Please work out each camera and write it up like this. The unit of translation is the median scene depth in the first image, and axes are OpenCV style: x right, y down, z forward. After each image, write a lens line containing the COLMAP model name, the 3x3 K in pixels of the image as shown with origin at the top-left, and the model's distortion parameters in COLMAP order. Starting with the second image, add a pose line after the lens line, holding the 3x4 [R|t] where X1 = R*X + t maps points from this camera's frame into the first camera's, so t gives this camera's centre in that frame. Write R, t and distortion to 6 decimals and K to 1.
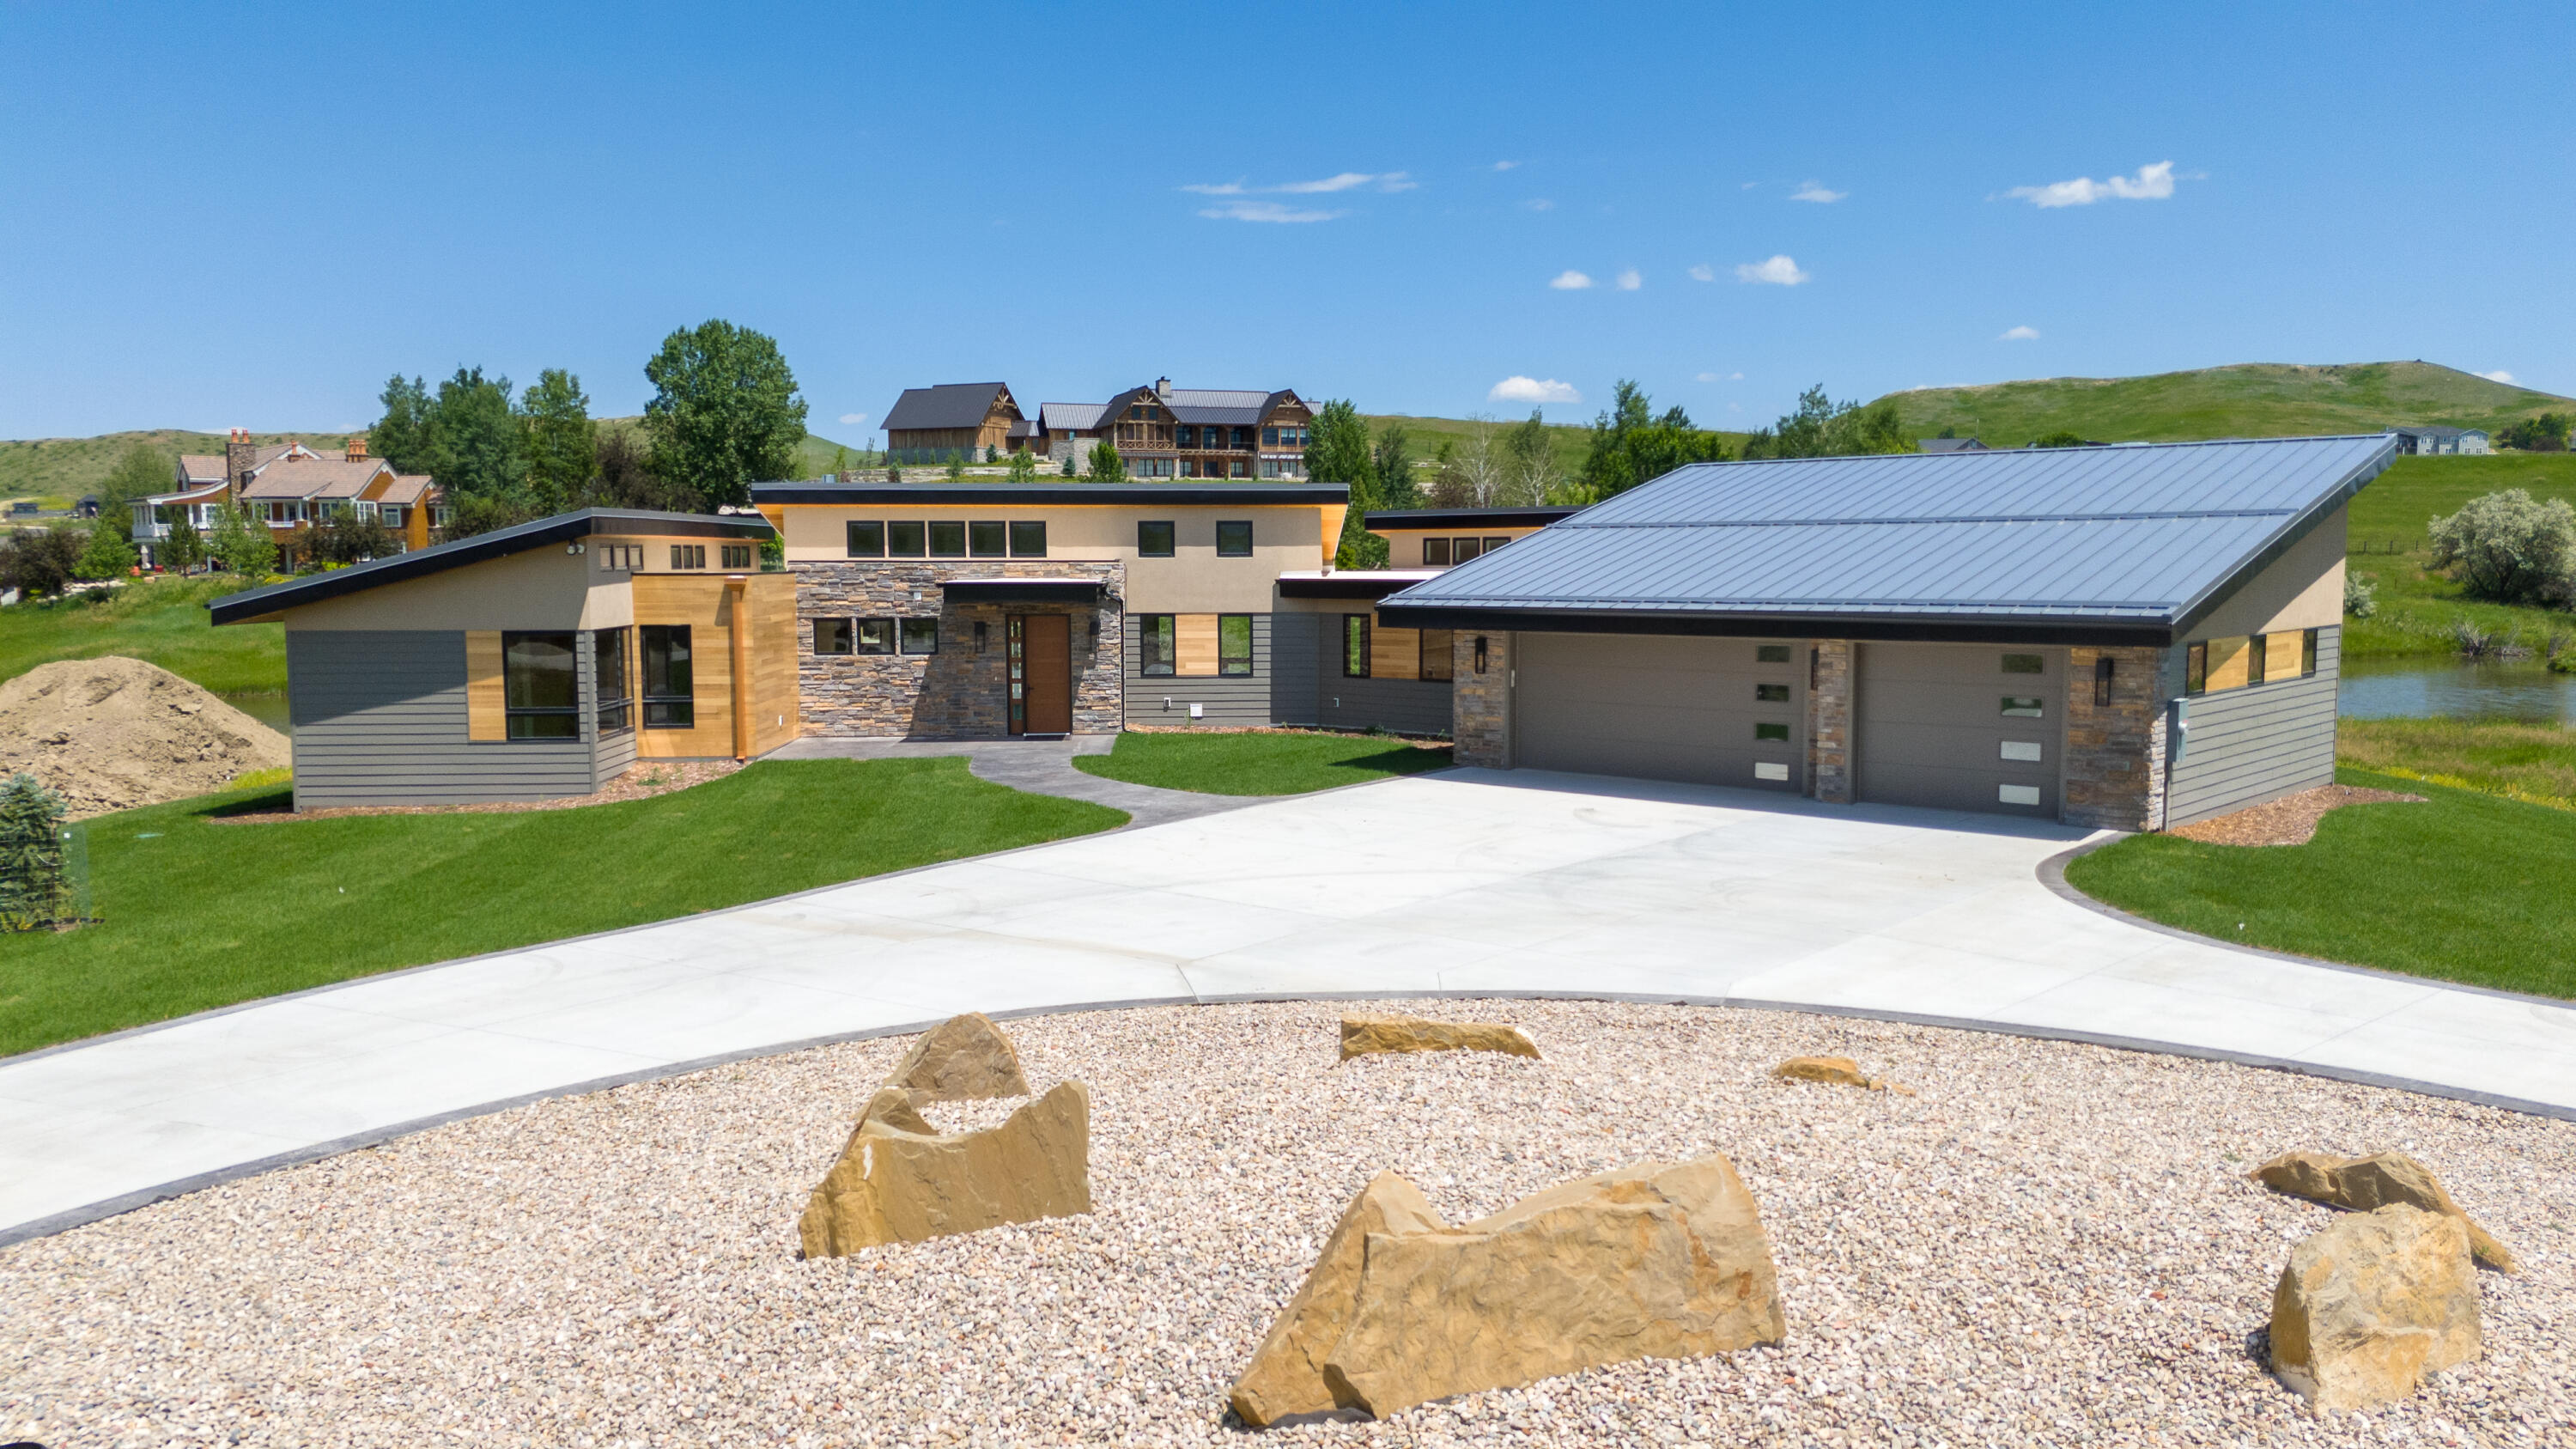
lens RADIAL K [[1915.6, 0, 1288.0], [0, 1915.6, 724.5], [0, 0, 1]] dist [0.072905, -0.079784]
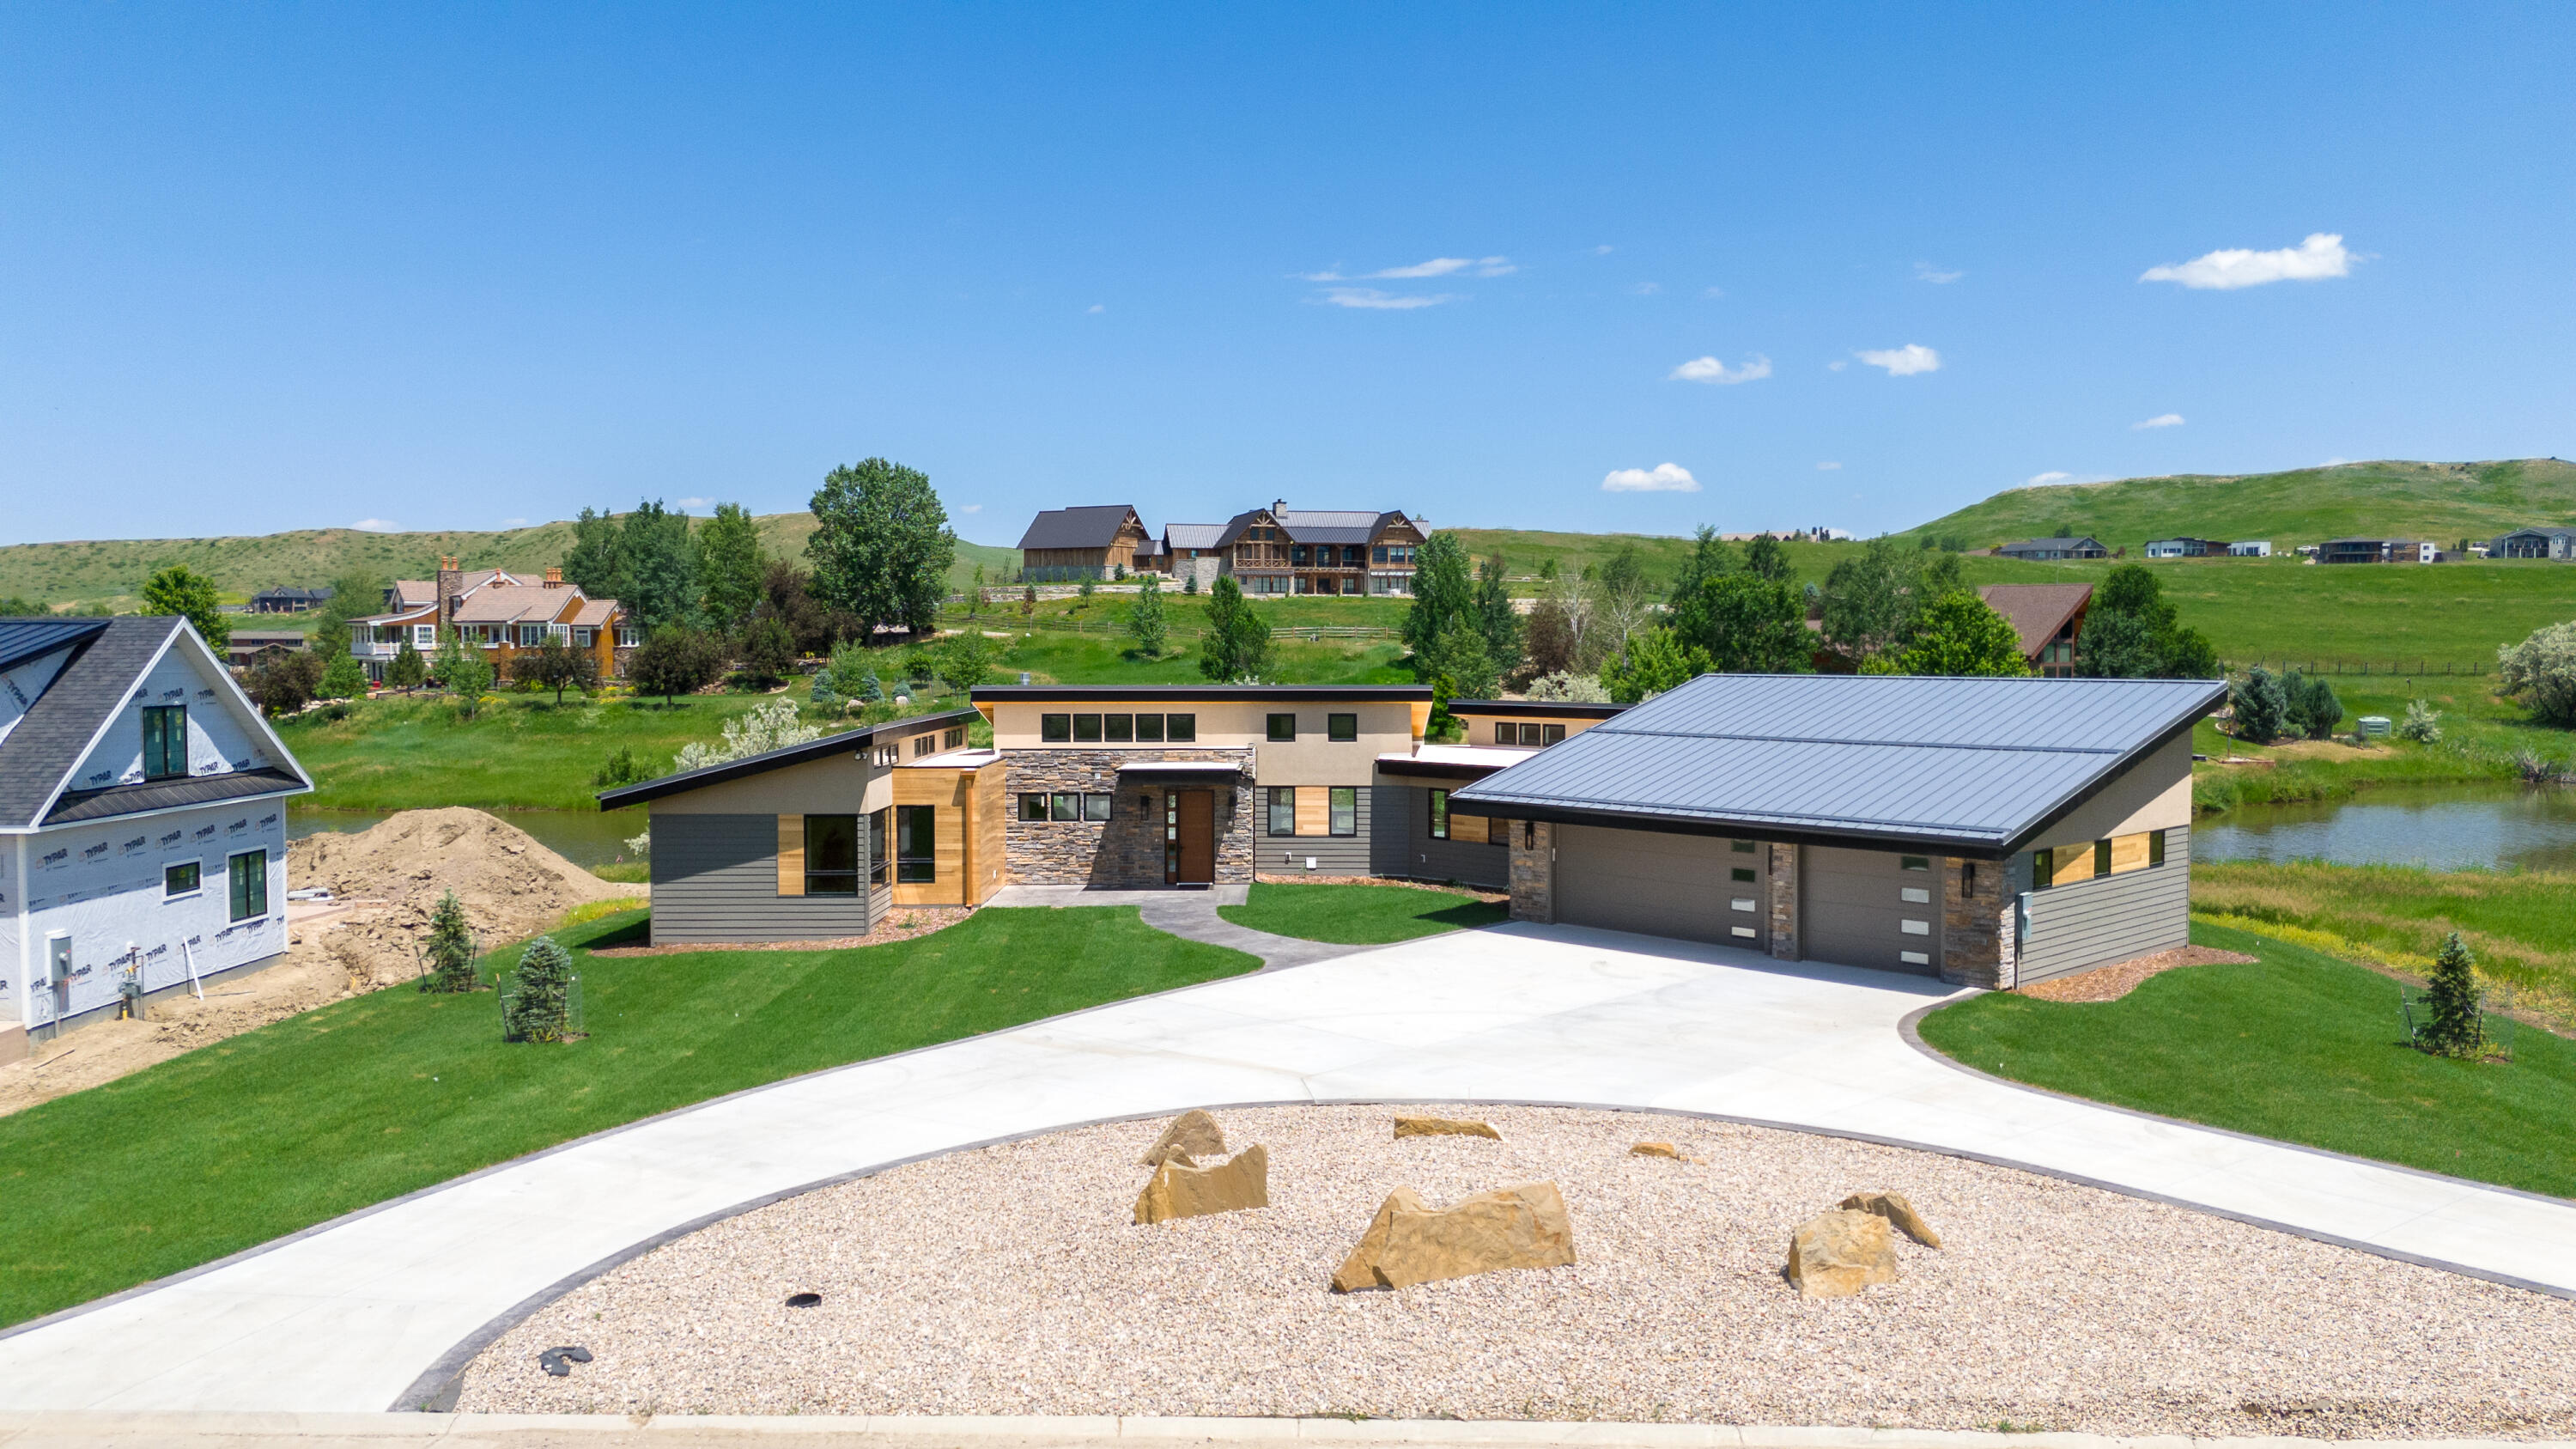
lens RADIAL K [[1959.9, 0, 1278.9], [0, 1959.9, 709.5], [0, 0, 1]] dist [0.082023, -0.099654]
pose [[0.998050, 0.005133, -0.062211, 0.010826], [-0.008152, 0.998796, -0.048375, -0.048790], [0.061888, 0.048787, 0.996890, -0.306620]]
